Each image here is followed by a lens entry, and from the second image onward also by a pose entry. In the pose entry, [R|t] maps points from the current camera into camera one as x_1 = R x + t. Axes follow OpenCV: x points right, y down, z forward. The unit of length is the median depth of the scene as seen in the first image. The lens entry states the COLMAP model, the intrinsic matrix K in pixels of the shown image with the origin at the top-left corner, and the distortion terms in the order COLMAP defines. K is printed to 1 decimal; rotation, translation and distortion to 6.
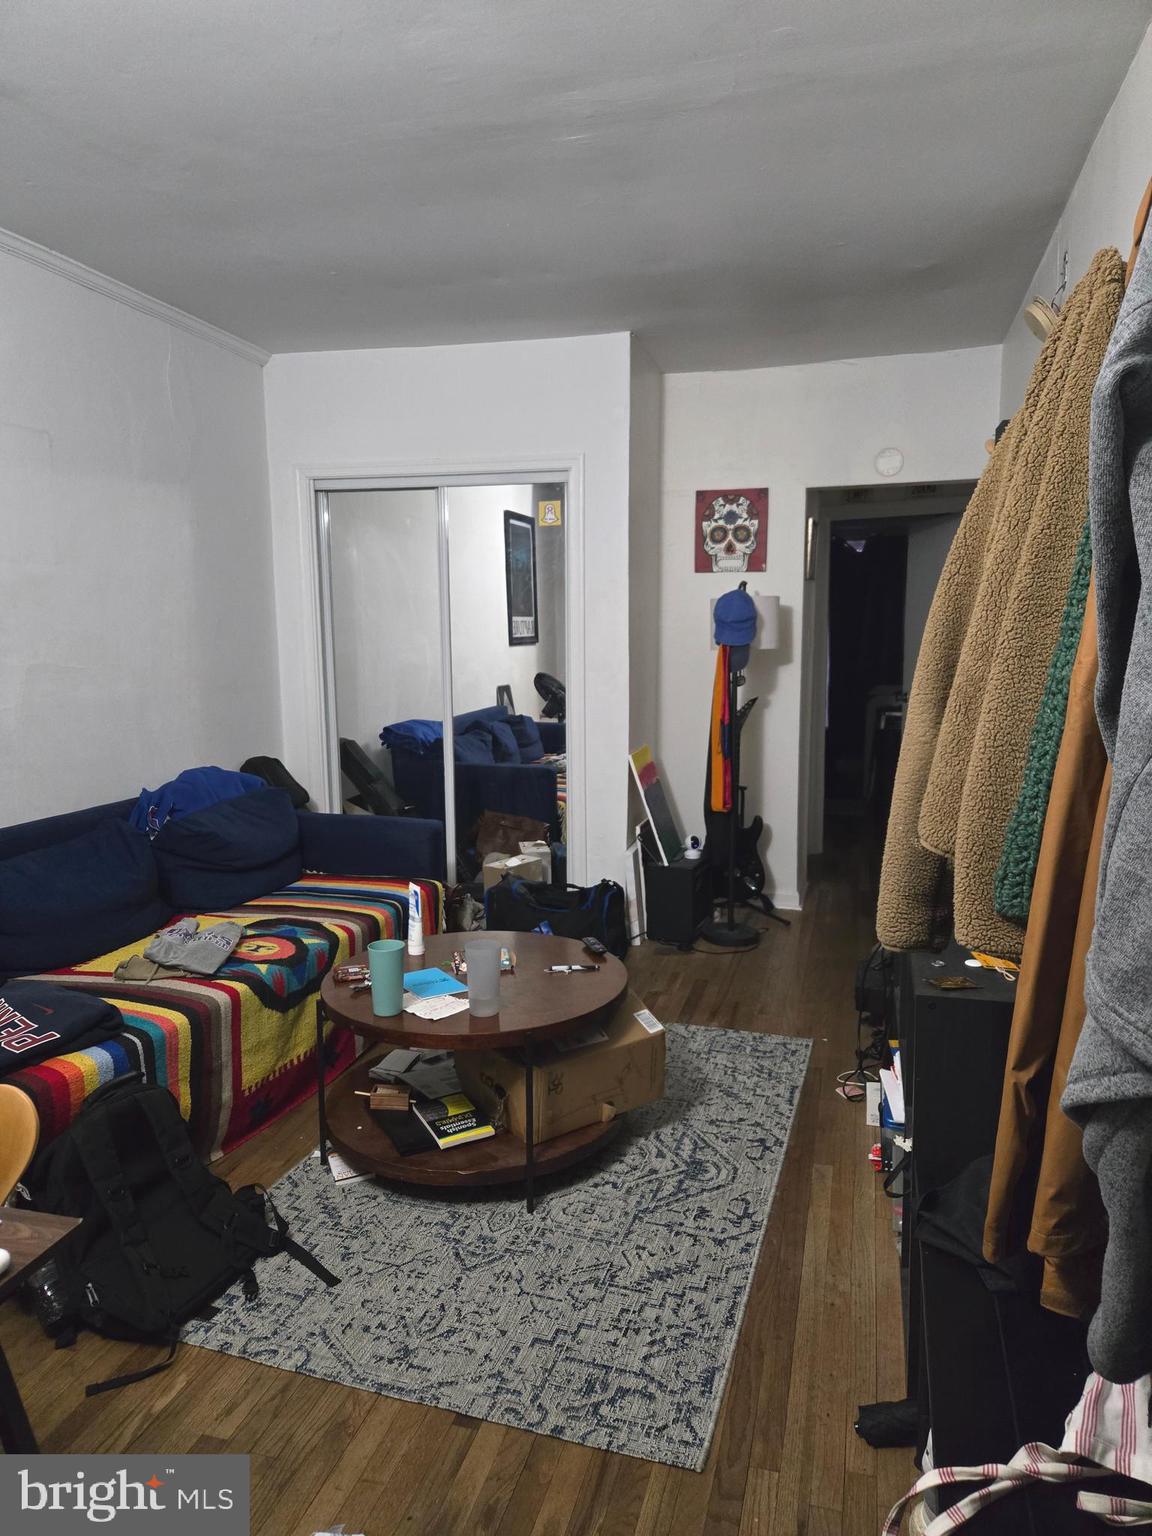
lens RADIAL K [[1041.2, 0, 578.9], [0, 1041.2, 765.6], [0, 0, 1]] dist [-0.006362, -0.001896]
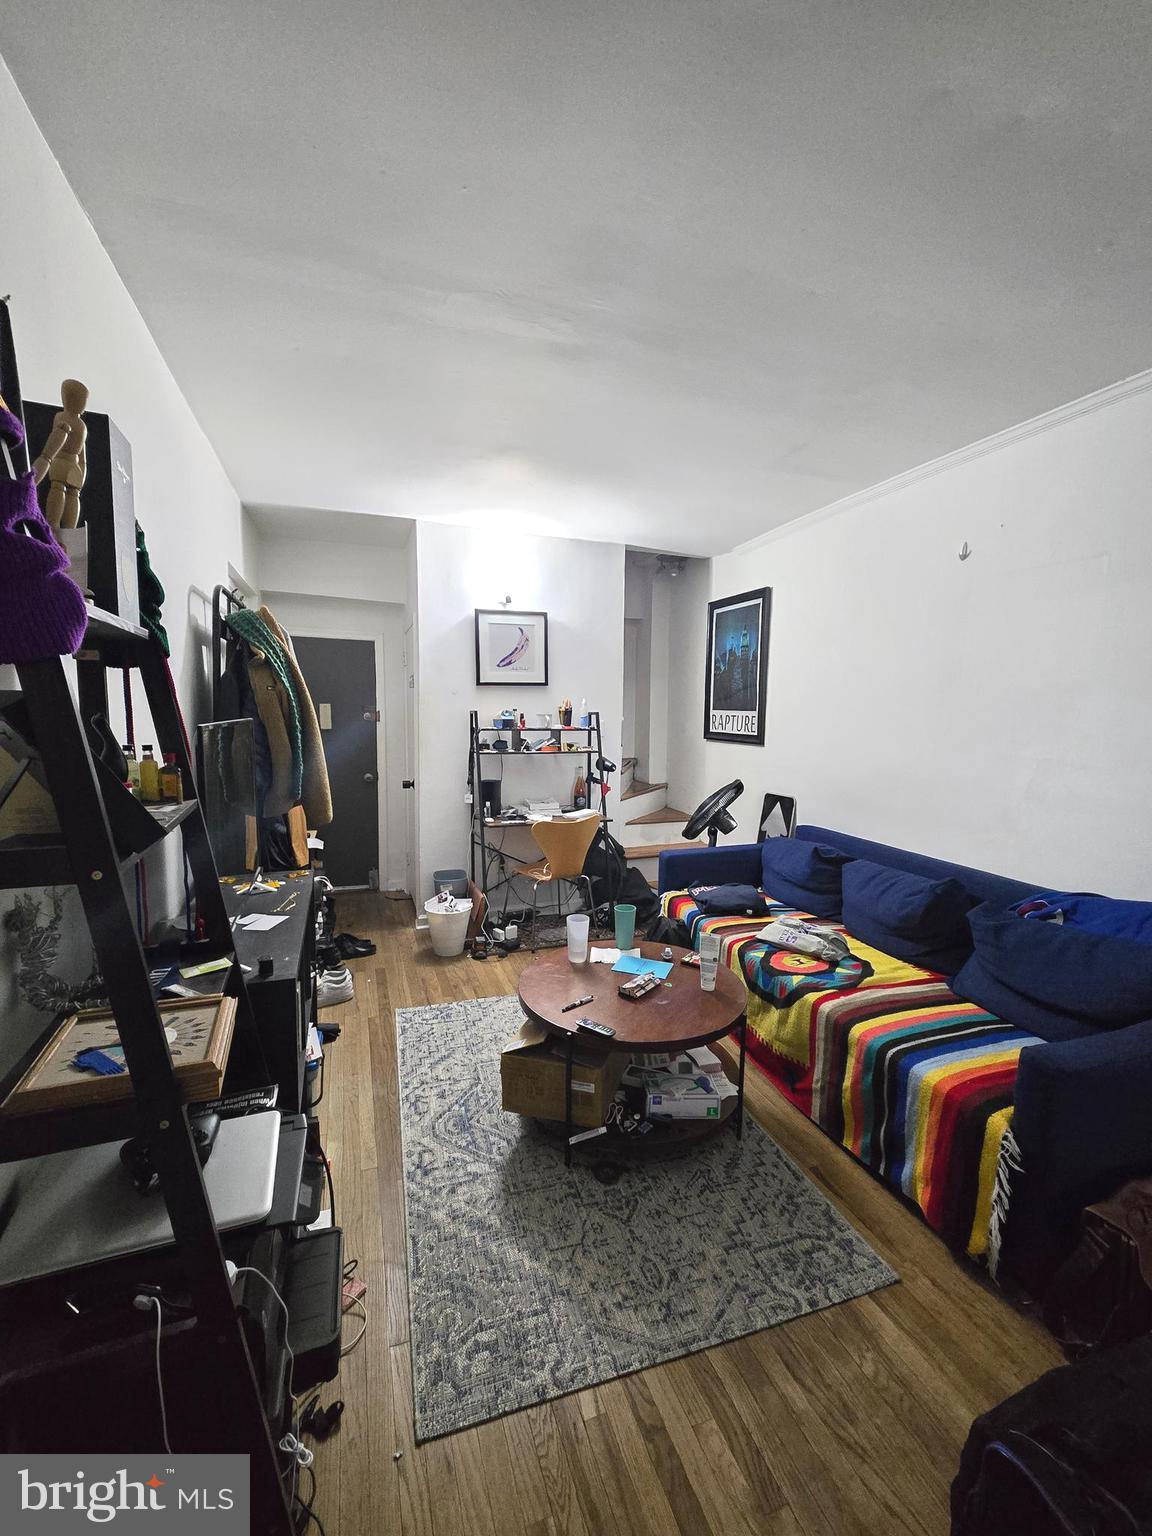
lens RADIAL K [[625.6, 0, 572.4], [0, 625.6, 771.2], [0, 0, 1]] dist [0.000765, 0.000737]
pose [[-0.818013, 0.061034, -0.571952, 0.448987], [-0.079432, 0.972841, 0.217418, -0.256747], [0.569688, 0.223283, -0.790949, 1.678799]]
